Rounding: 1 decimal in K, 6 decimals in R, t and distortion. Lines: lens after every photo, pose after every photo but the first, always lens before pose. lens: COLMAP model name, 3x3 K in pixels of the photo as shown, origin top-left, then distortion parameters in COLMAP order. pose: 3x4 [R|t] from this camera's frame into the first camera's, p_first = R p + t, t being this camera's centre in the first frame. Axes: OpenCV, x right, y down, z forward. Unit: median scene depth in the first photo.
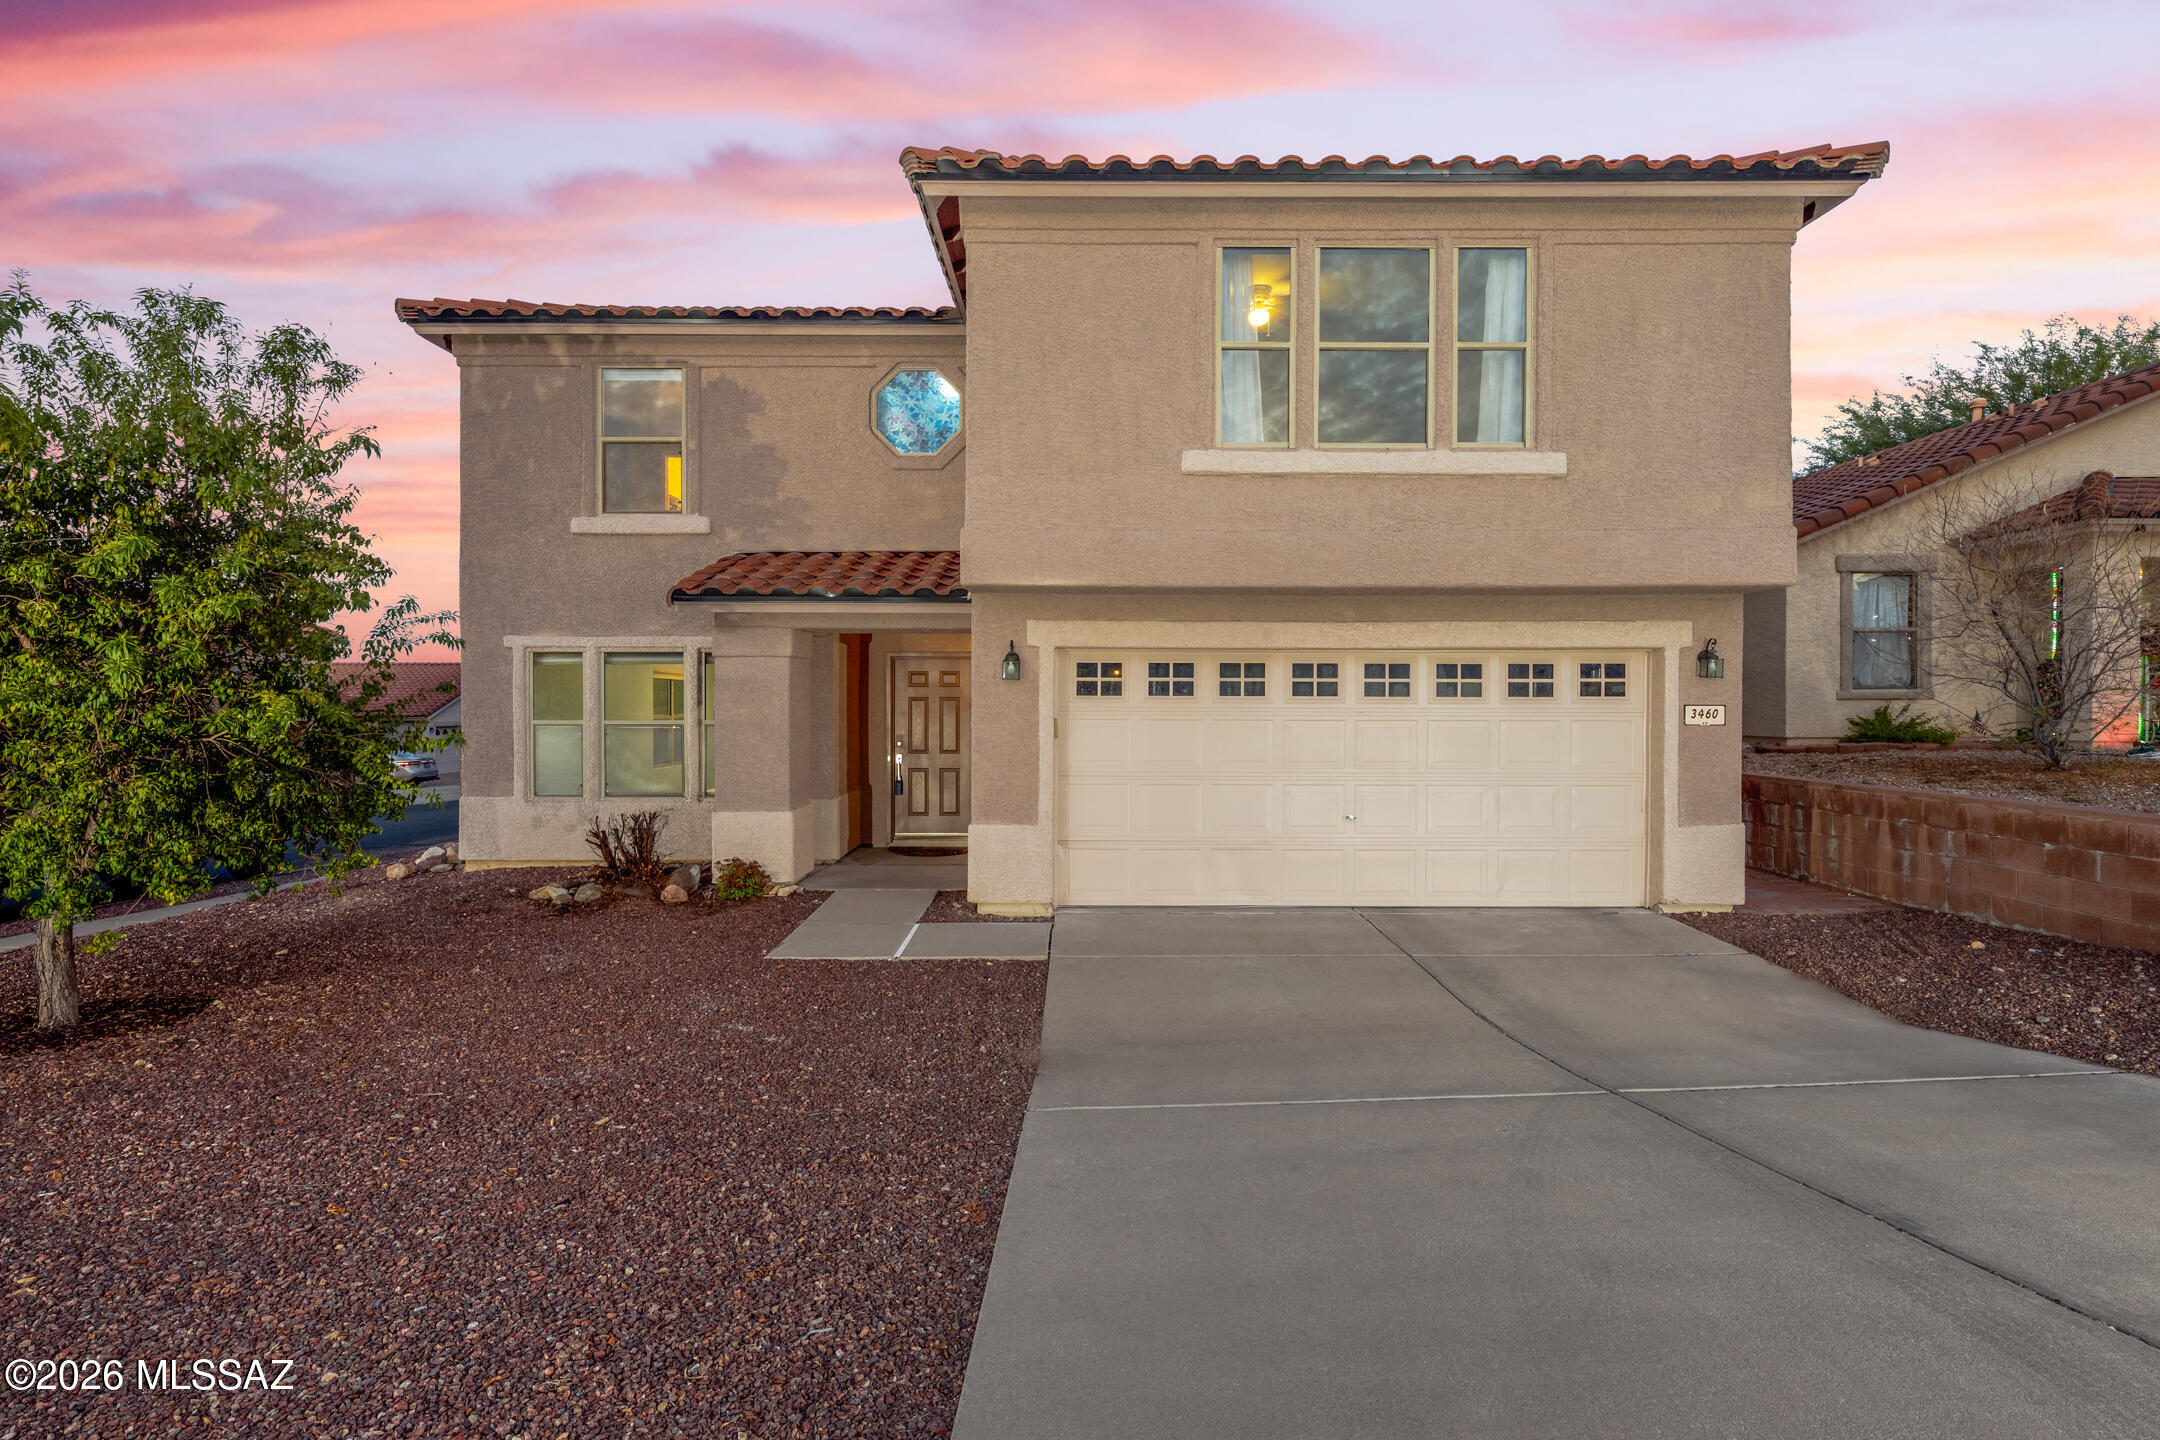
lens RADIAL K [[1043.3, 0, 1080.4], [0, 1043.3, 728.2], [0, 0, 1]] dist [-0.003544, 0.000600]
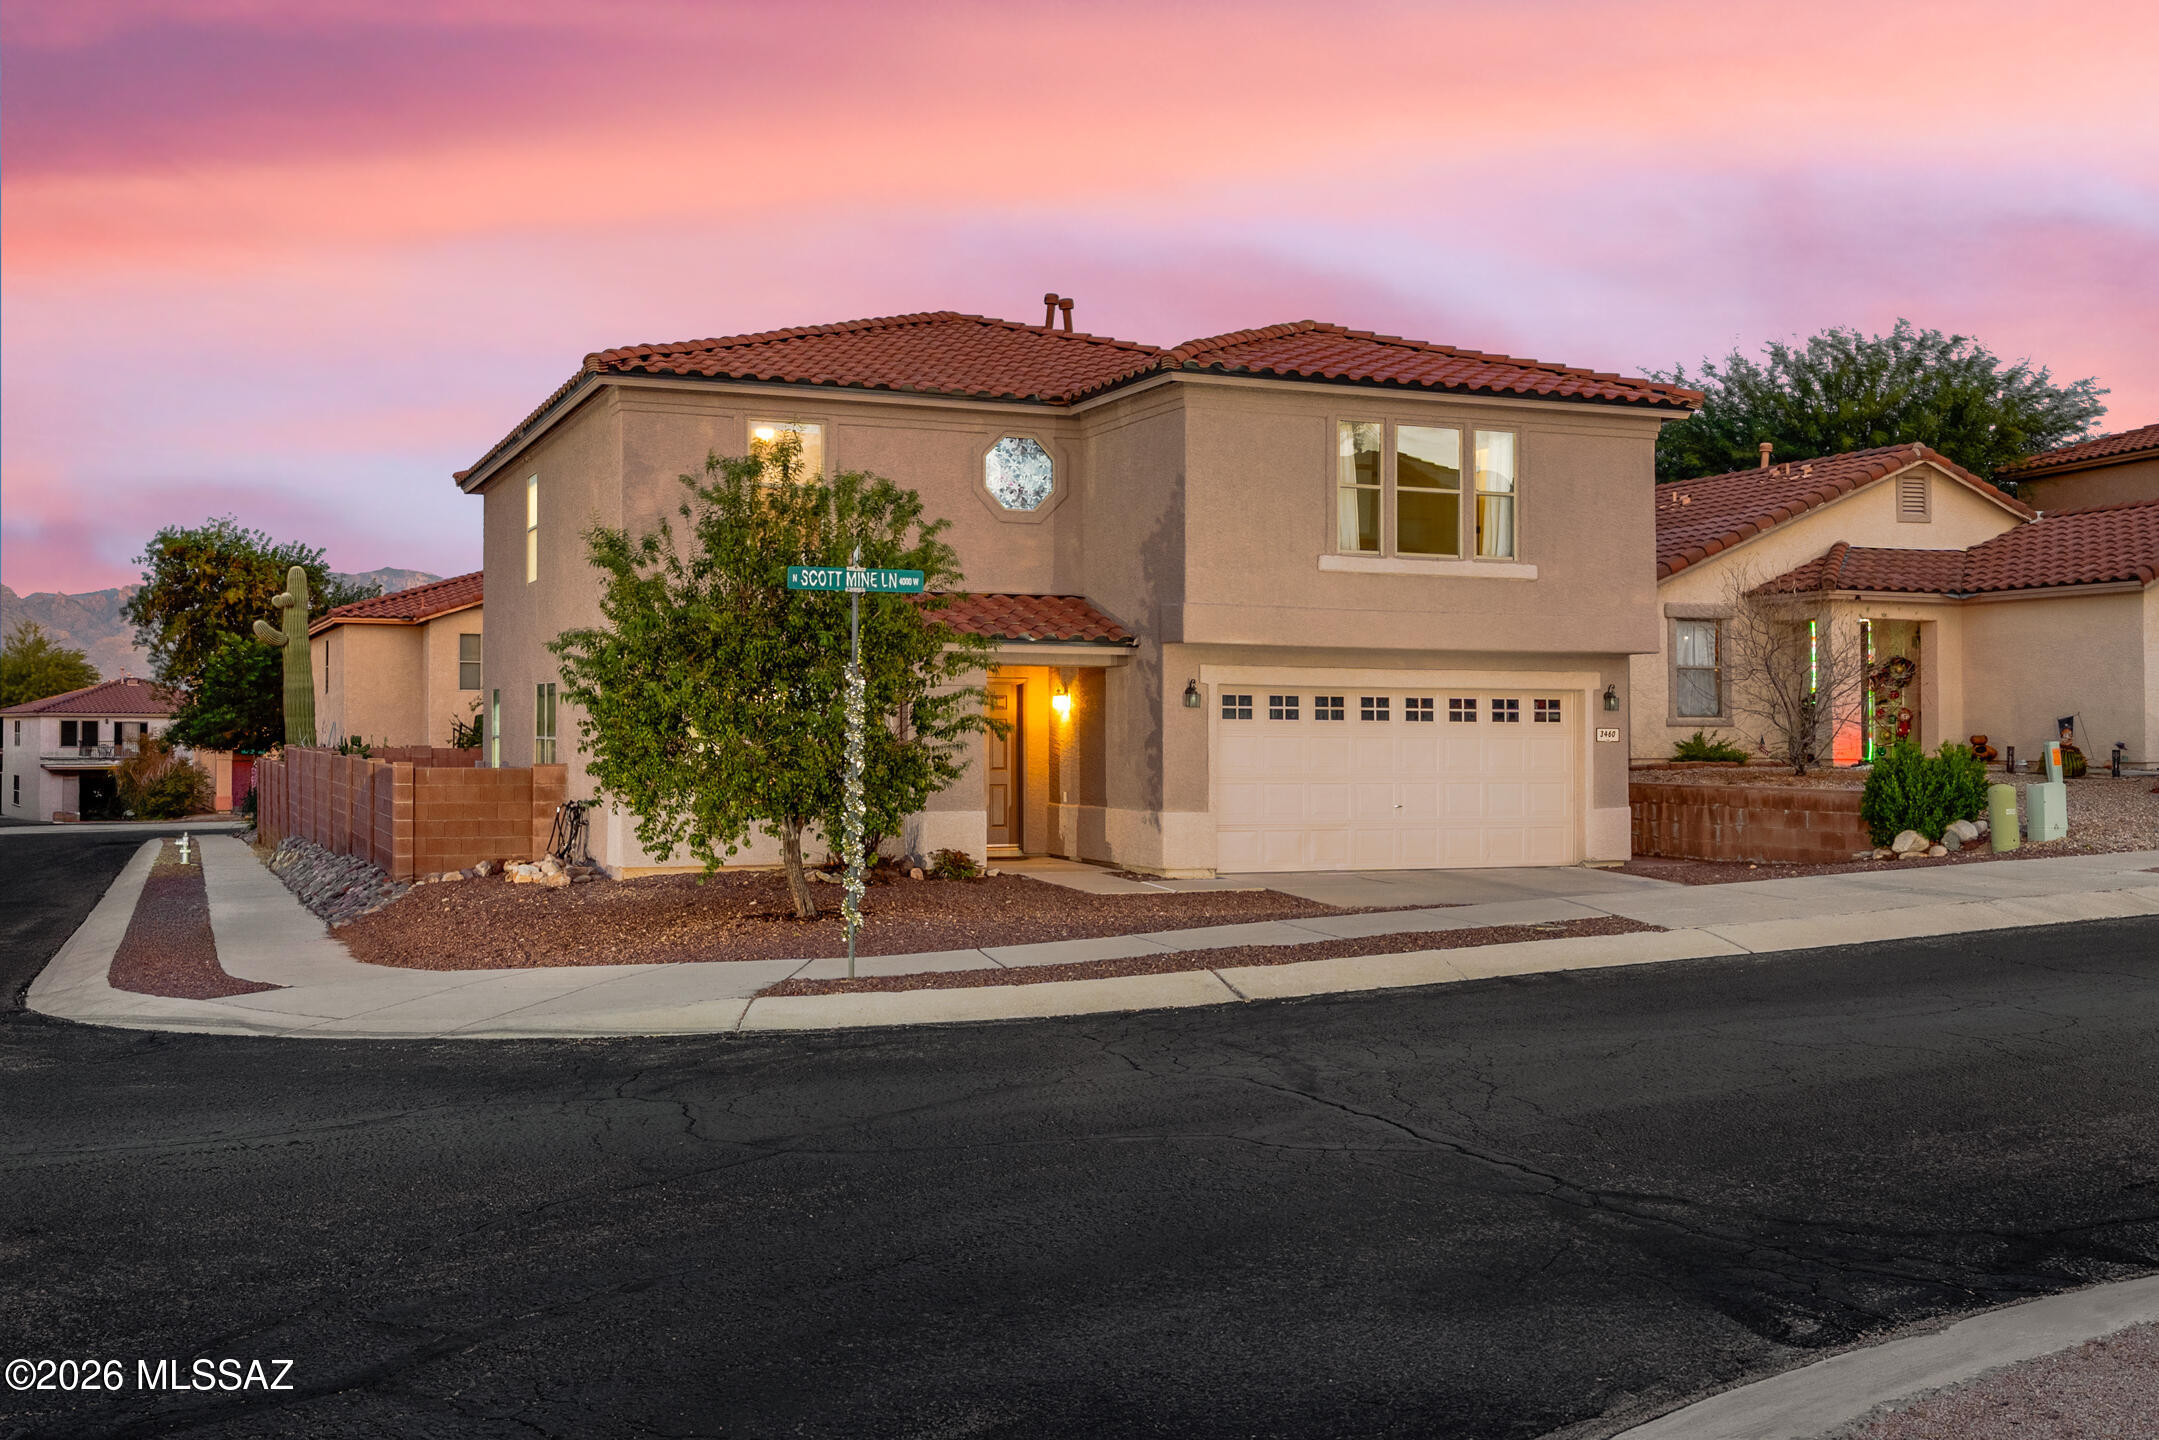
lens RADIAL K [[2196.6, 0, 1079.5], [0, 2196.6, 720.0], [0, 0, 1]] dist [0.006249, -0.005989]
pose [[0.923867, 0.006718, 0.382654, -1.280040], [0.004706, 0.999571, -0.028912, 0.052489], [-0.382684, 0.028511, 0.923439, -1.589764]]
